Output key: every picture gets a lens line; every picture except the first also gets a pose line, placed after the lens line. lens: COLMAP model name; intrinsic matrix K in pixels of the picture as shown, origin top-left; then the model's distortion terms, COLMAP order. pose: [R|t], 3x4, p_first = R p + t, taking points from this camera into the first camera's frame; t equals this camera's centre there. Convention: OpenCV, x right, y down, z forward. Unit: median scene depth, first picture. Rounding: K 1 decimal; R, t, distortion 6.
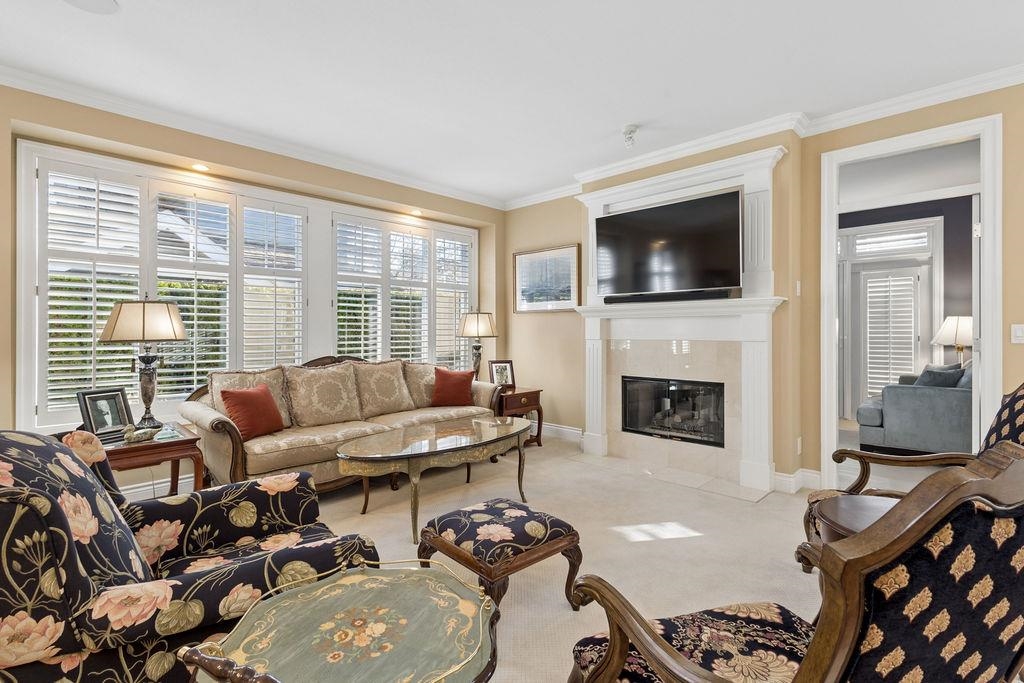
lens RADIAL K [[486.6, 0, 514.4], [0, 486.6, 329.2], [0, 0, 1]] dist [-0.000325, -0.000239]
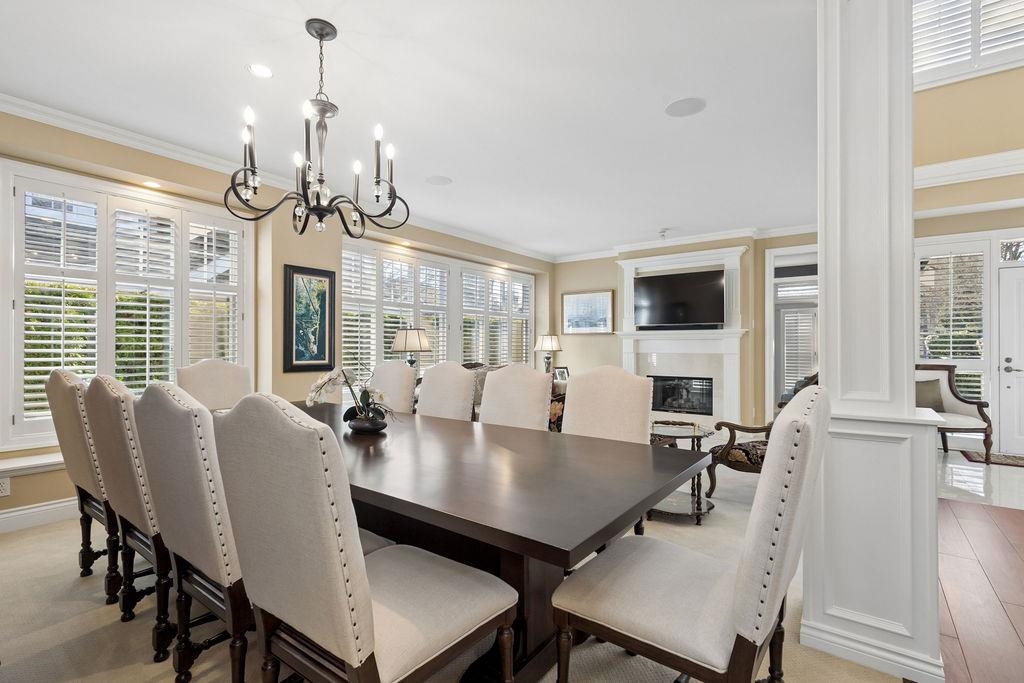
lens RADIAL K [[475.0, 0, 502.8], [0, 475.0, 342.9], [0, 0, 1]] dist [-0.052491, 0.000184]
pose [[0.993542, 0.007850, 0.113196, -0.380979], [-0.007193, 0.999955, -0.006209, 0.001656], [-0.113240, 0.005355, 0.993553, -0.435262]]
